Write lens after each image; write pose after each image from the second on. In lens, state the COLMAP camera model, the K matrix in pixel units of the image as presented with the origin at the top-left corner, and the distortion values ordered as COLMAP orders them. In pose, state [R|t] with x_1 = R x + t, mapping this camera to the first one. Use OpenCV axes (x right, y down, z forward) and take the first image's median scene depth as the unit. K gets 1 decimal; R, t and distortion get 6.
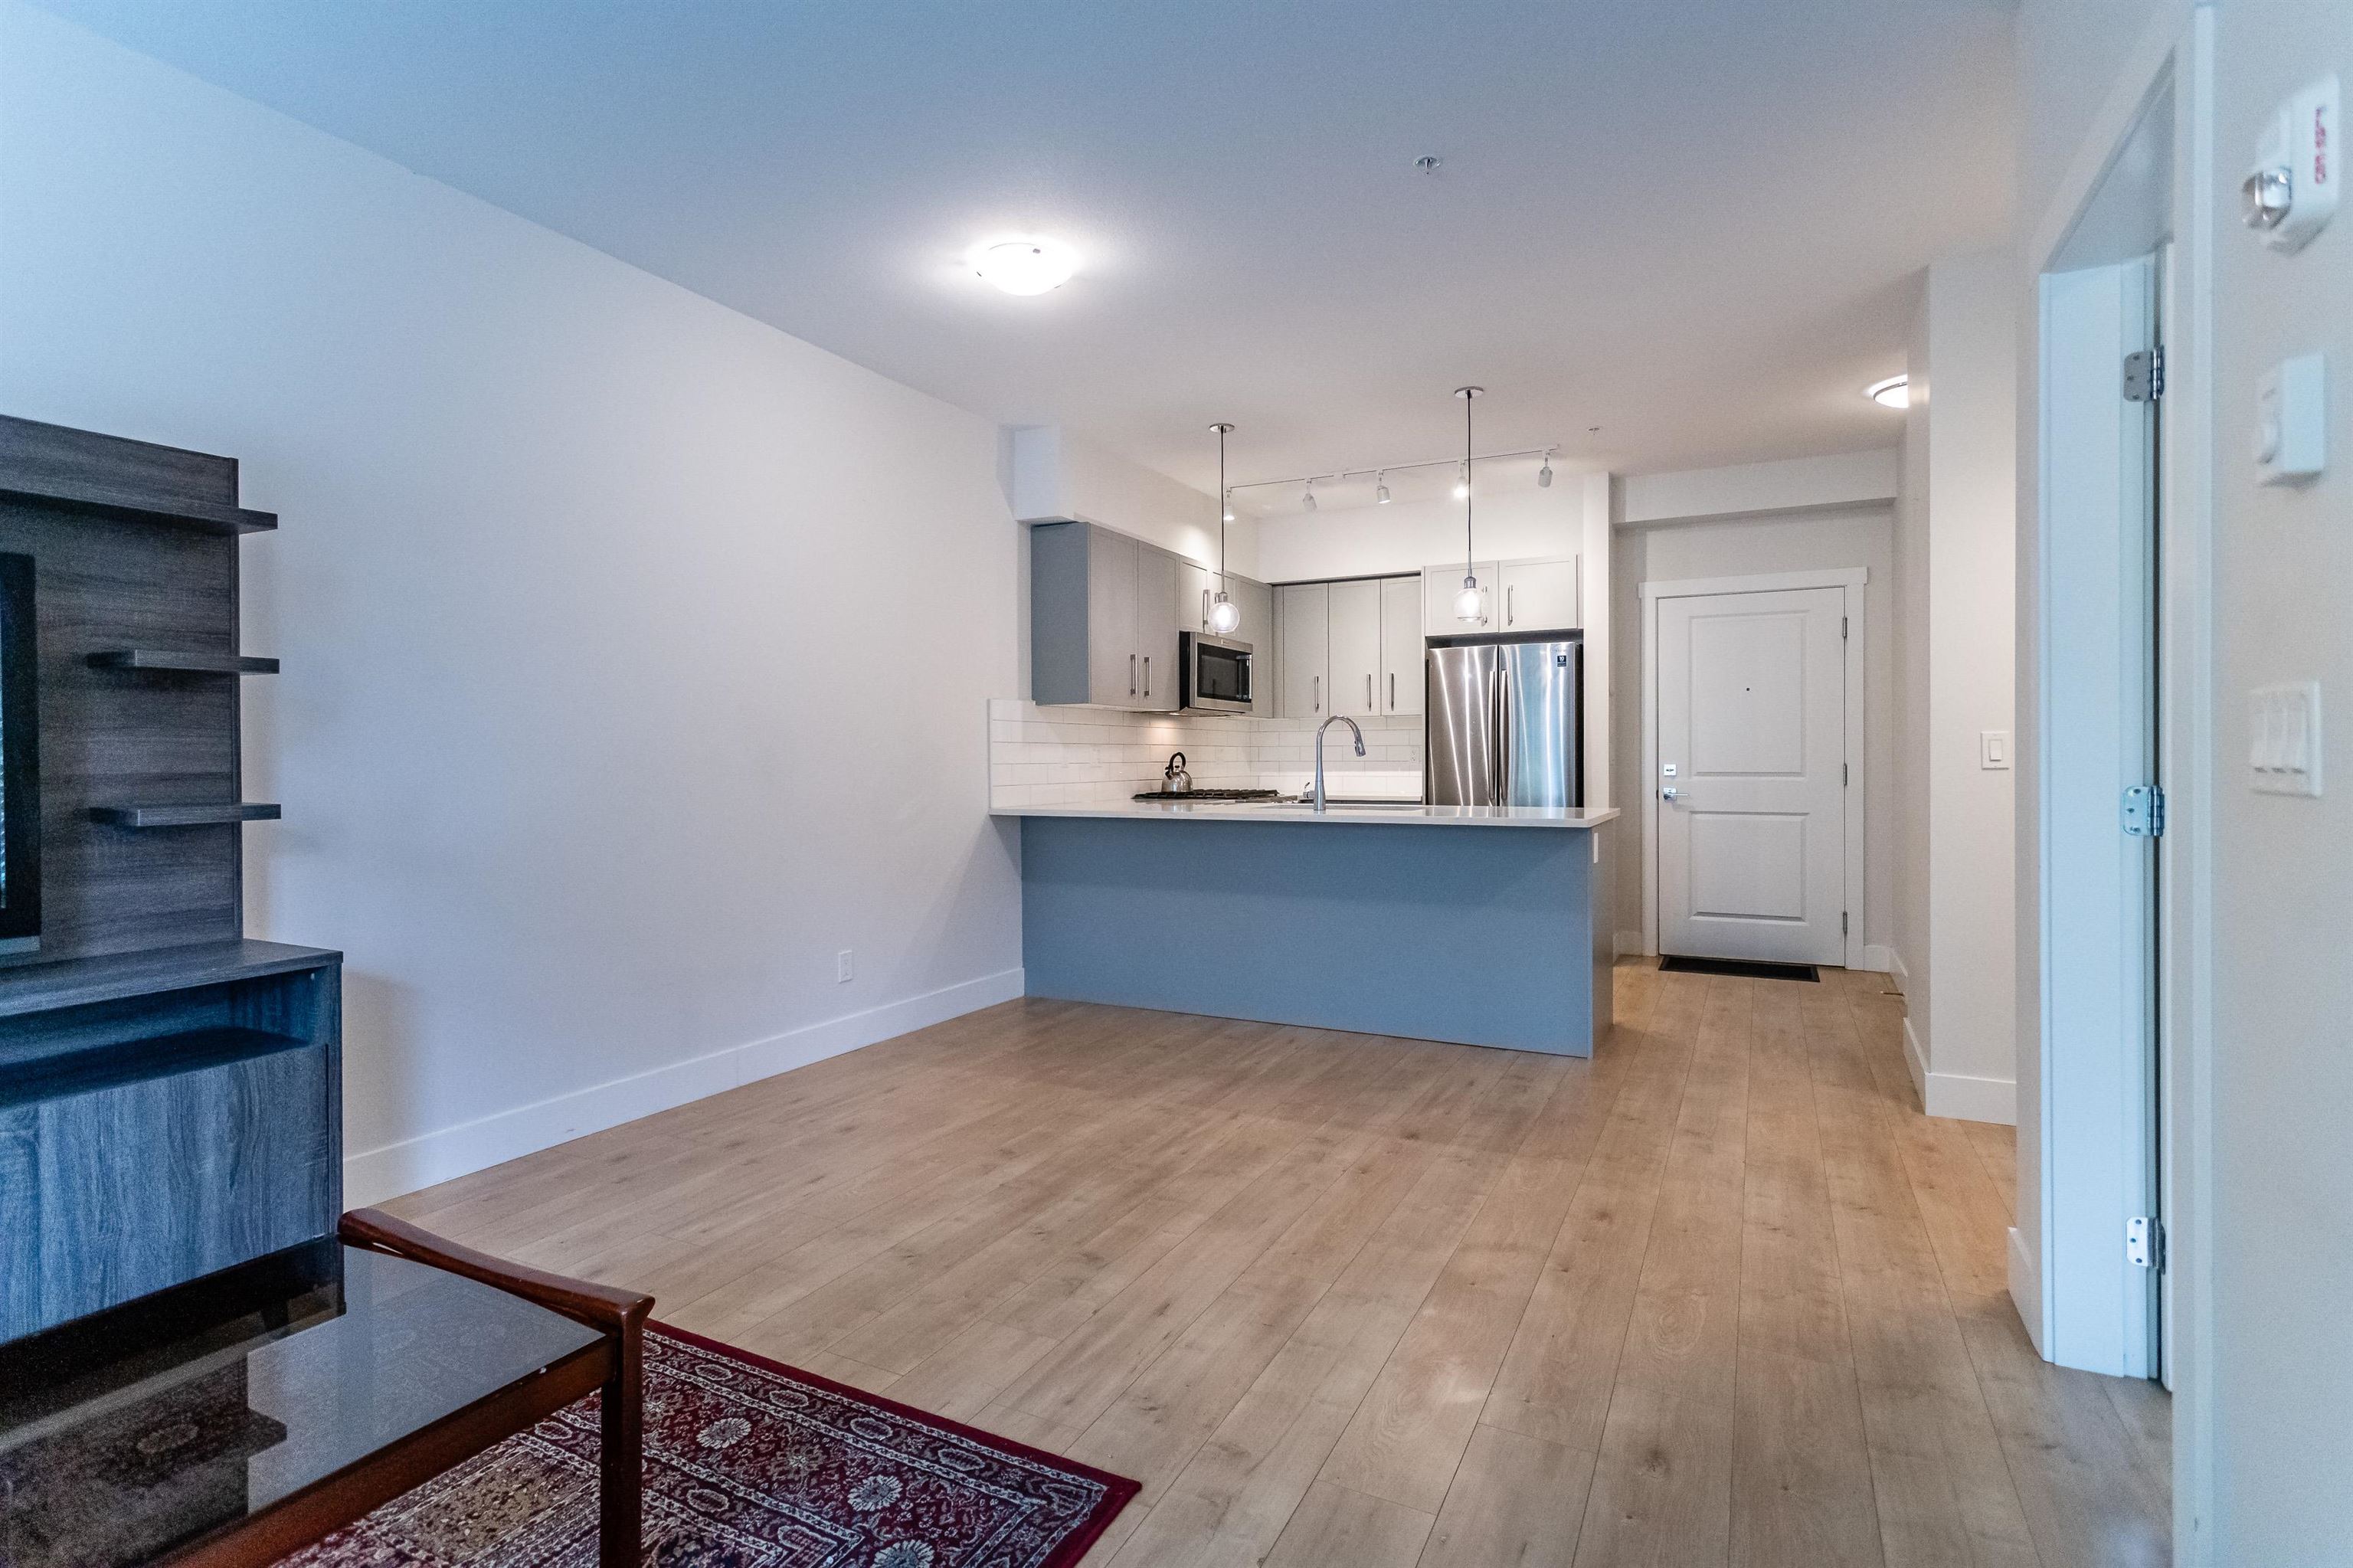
lens RADIAL K [[1145.3, 0, 1169.4], [0, 1145.3, 764.3], [0, 0, 1]] dist [0.006016, 0.000730]
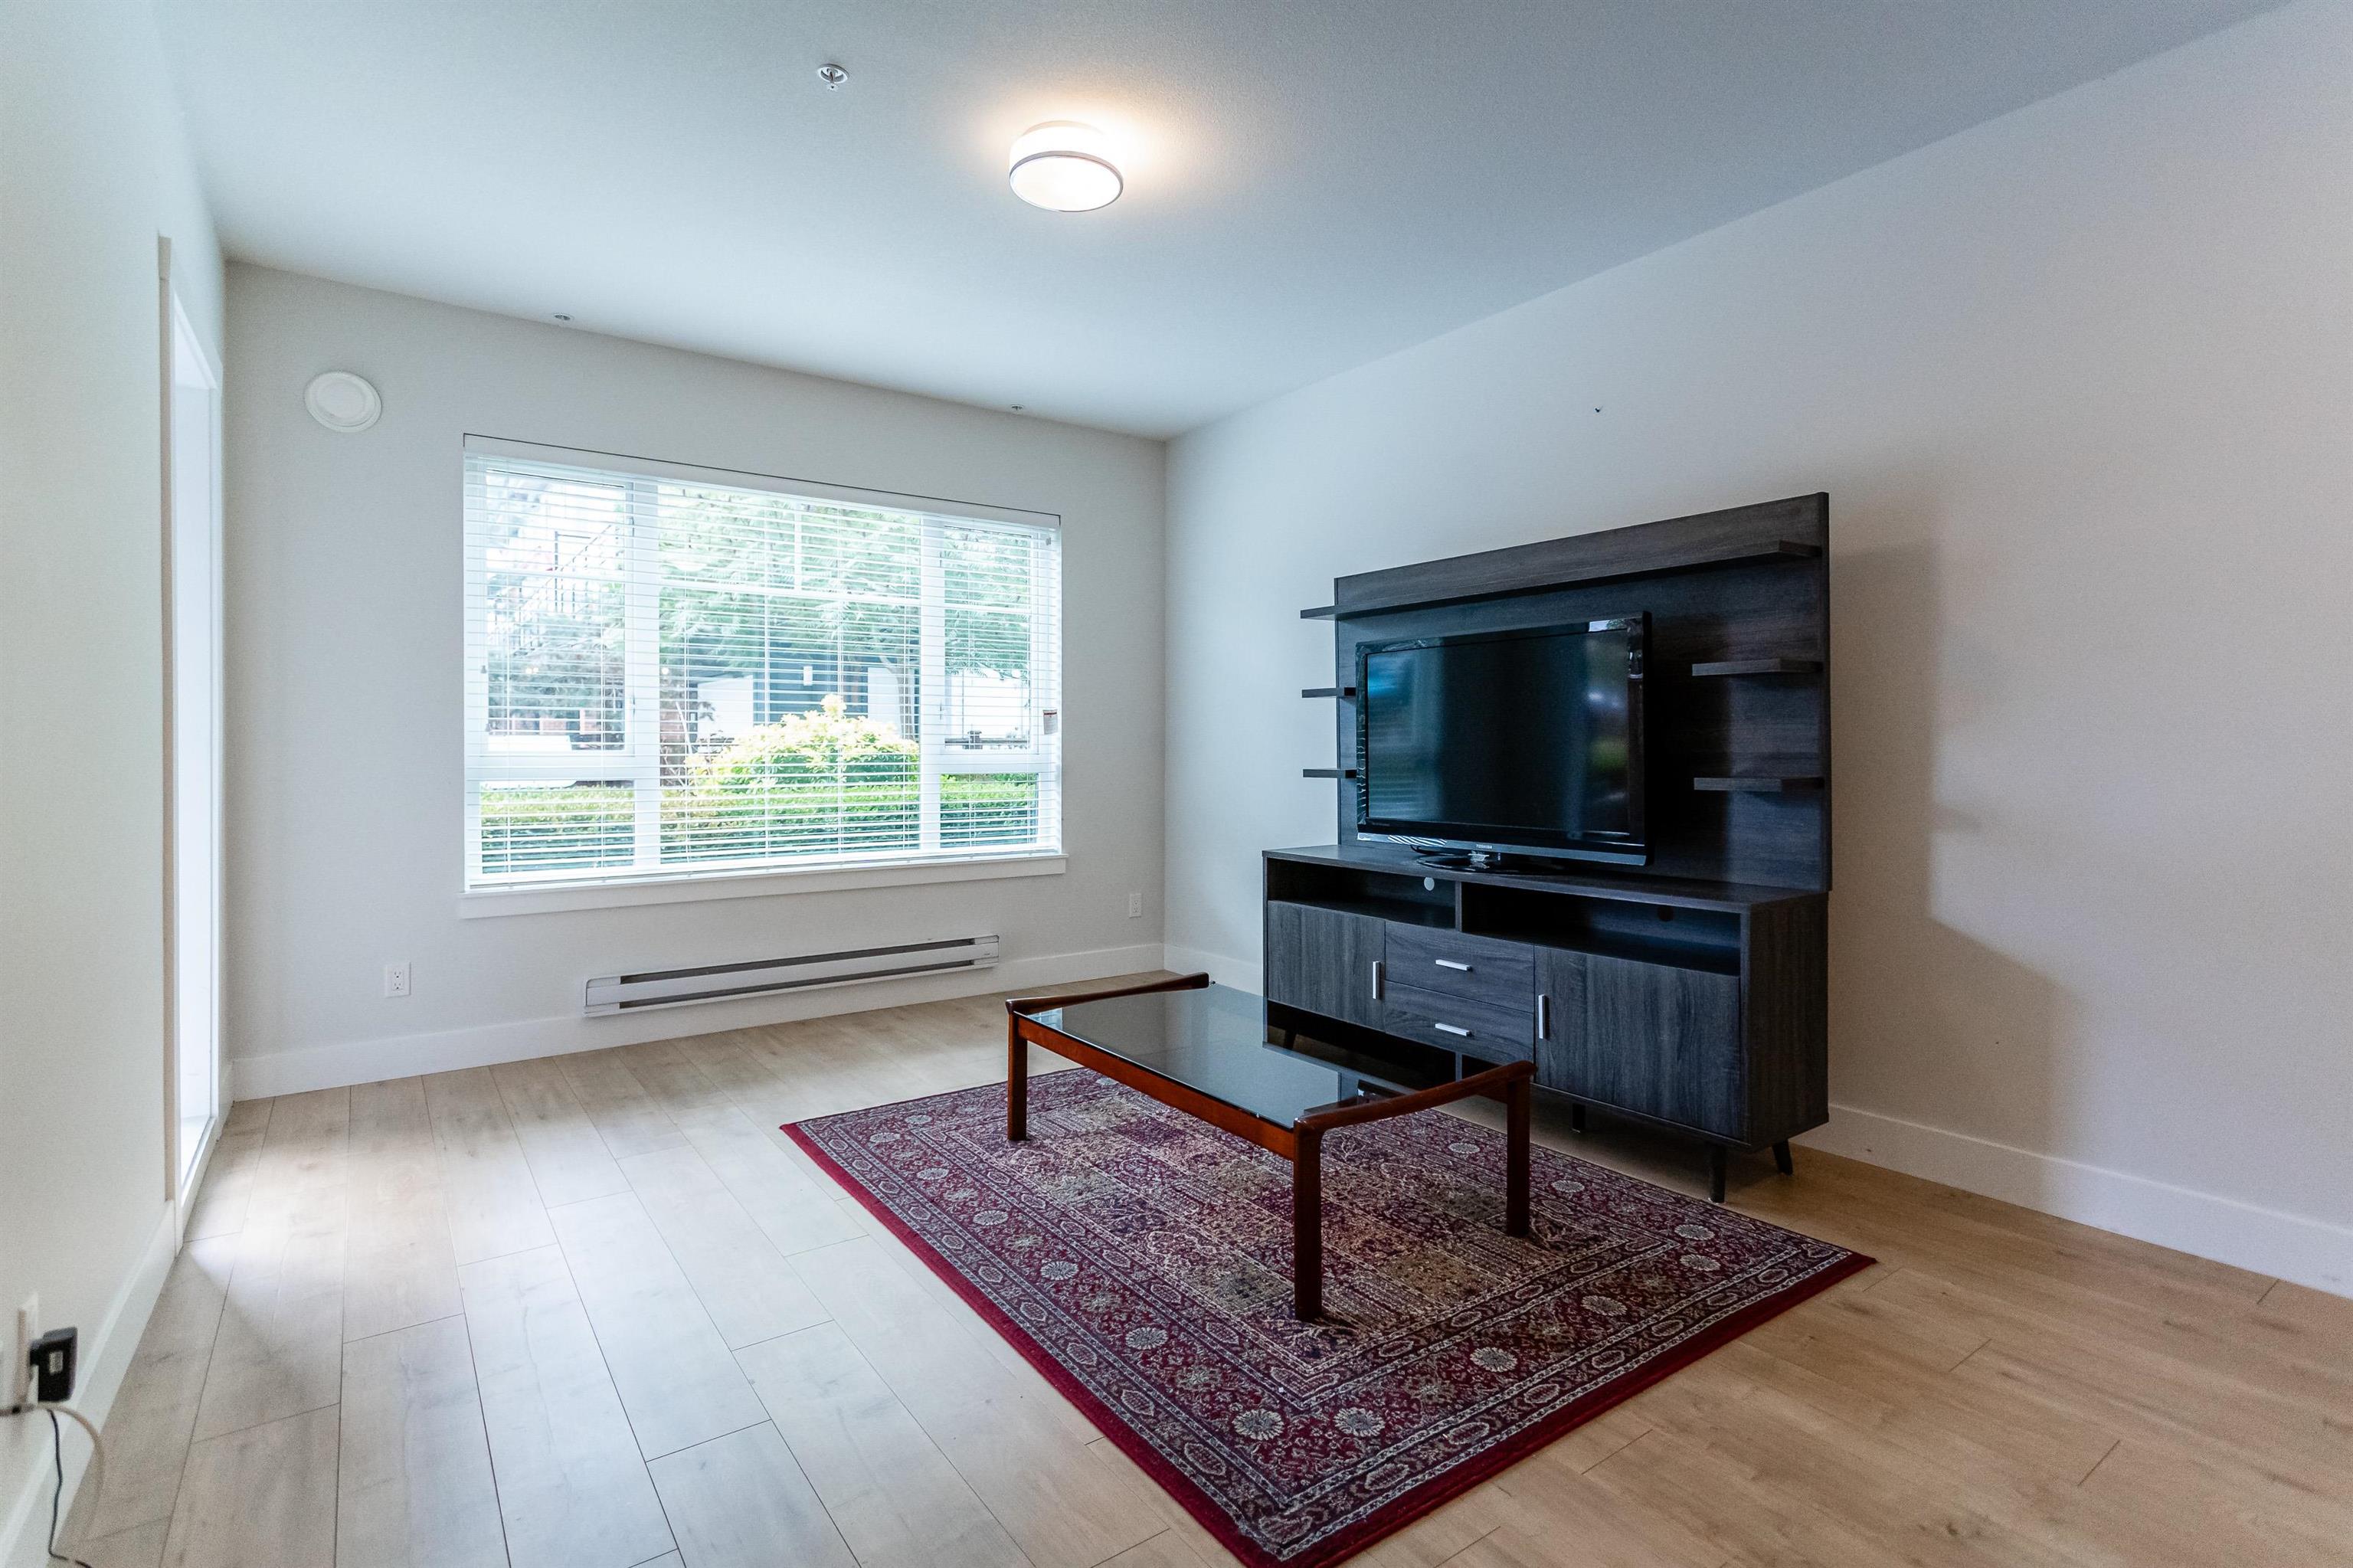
lens RADIAL K [[1135.9, 0, 1197.2], [0, 1135.9, 741.8], [0, 0, 1]] dist [0.005753, 0.001137]
pose [[-0.448063, 0.002273, -0.893999, 0.249528], [-0.001594, 0.999993, 0.003341, -0.003644], [0.894001, 0.002923, -0.448056, 0.433836]]
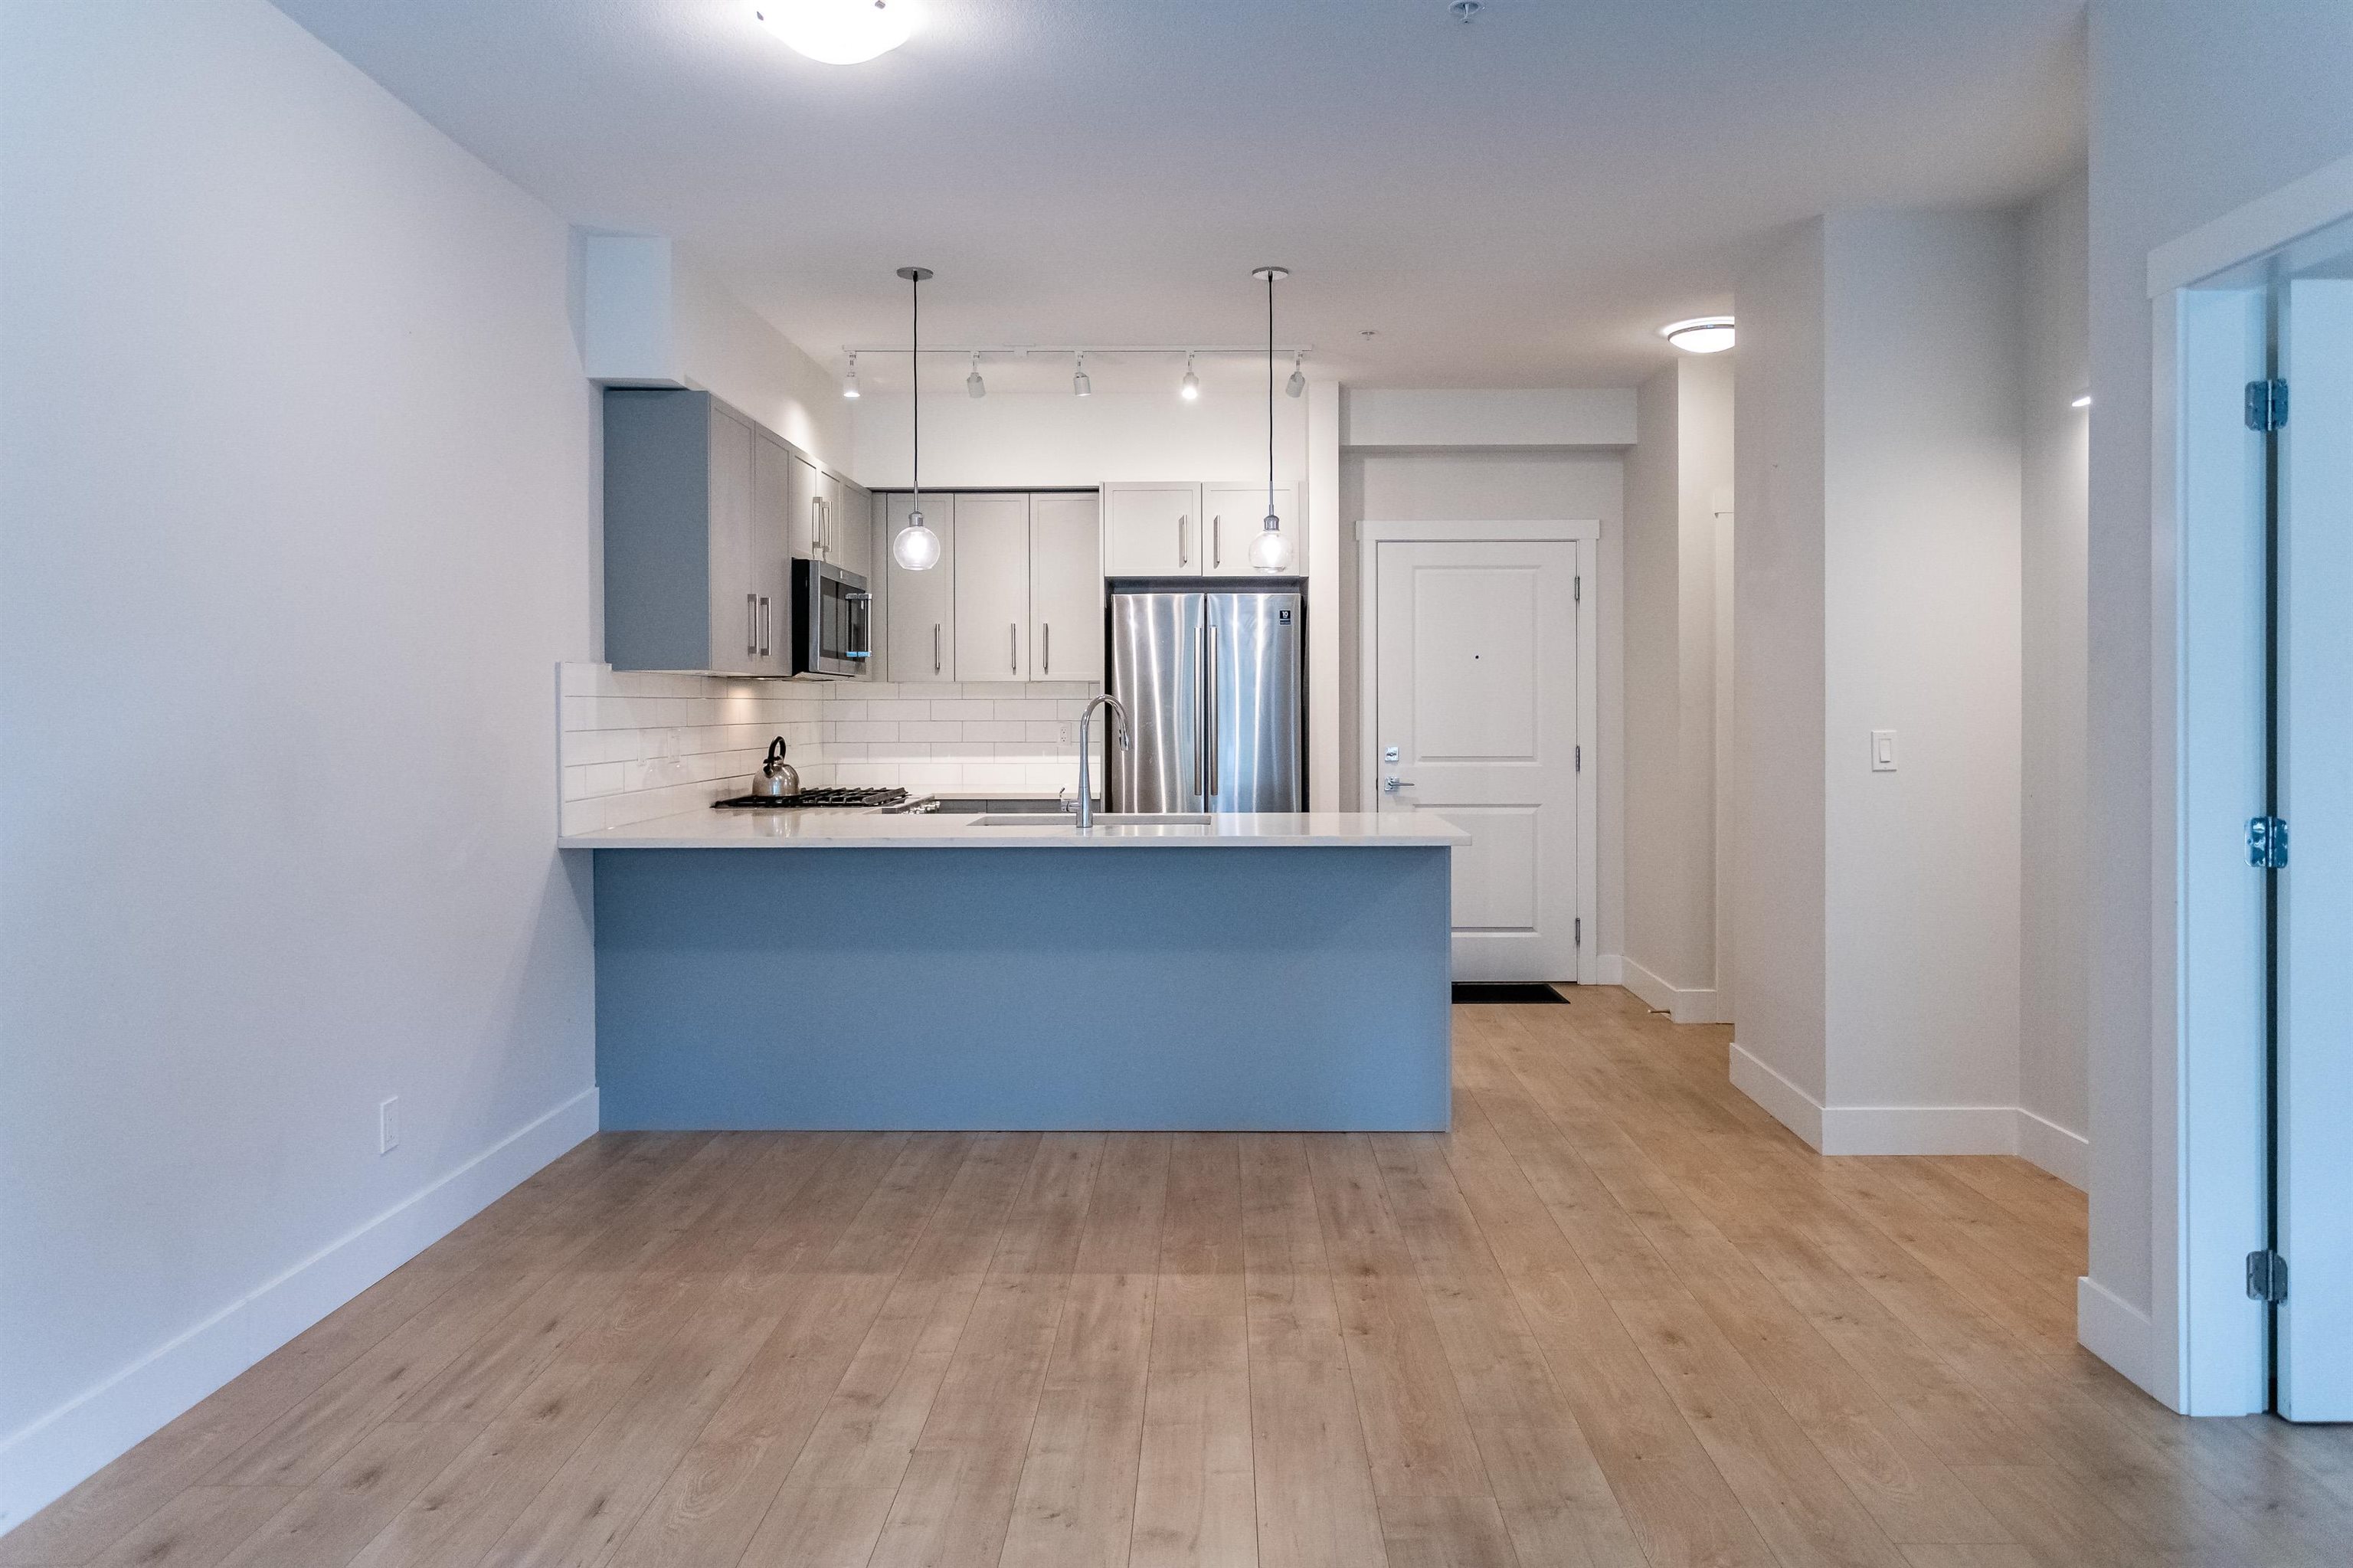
lens RADIAL K [[1584.0, 0, 1192.8], [0, 1584.0, 707.9], [0, 0, 1]] dist [0.001164, 0.000257]
pose [[0.893869, 0.000731, 0.448327, -0.226091], [0.001480, 0.999988, -0.004582, -0.026874], [-0.448326, 0.004760, 0.893858, 0.071571]]
